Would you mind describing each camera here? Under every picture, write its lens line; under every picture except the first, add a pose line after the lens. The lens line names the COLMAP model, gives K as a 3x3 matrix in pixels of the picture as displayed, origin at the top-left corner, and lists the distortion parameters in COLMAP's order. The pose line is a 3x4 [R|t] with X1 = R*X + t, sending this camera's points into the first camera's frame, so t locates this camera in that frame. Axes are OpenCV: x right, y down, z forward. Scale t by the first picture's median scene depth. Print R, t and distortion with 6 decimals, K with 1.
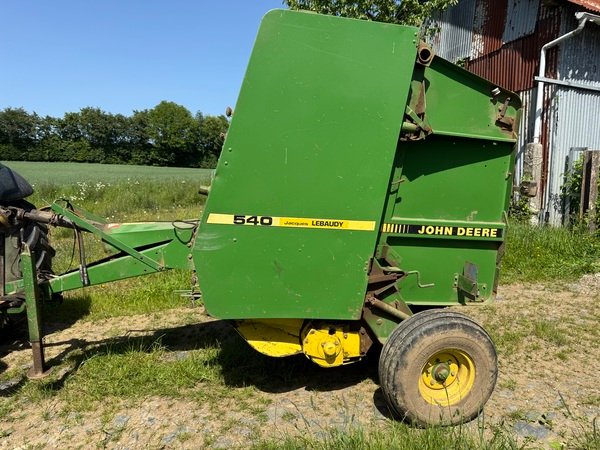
lens RADIAL K [[434.2, 0, 298.6], [0, 434.2, 222.9], [0, 0, 1]] dist [0.044375, -0.067656]
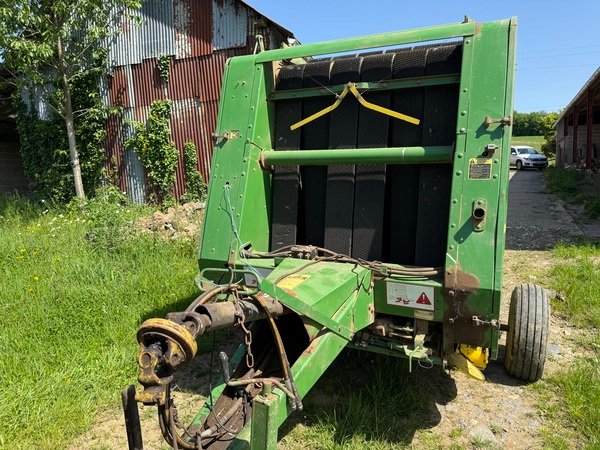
lens RADIAL K [[434.2, 0, 296.0], [0, 434.2, 224.5], [0, 0, 1]] dist [0.044375, -0.067656]
pose [[0.585592, -0.139501, 0.798512, -0.935745], [0.127454, 0.988673, 0.079253, -0.142580], [-0.800523, 0.055364, 0.596739, 0.682016]]
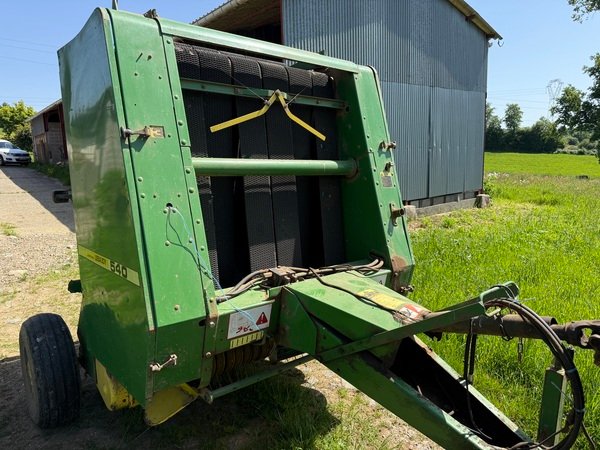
lens RADIAL K [[434.2, 0, 297.4], [0, 434.2, 214.6], [0, 0, 1]] dist [0.044375, -0.067656]
pose [[-0.538569, -0.137717, 0.831251, -0.878915], [0.077141, 0.974350, 0.211404, -0.283779], [-0.839043, 0.177979, -0.514131, 1.550677]]
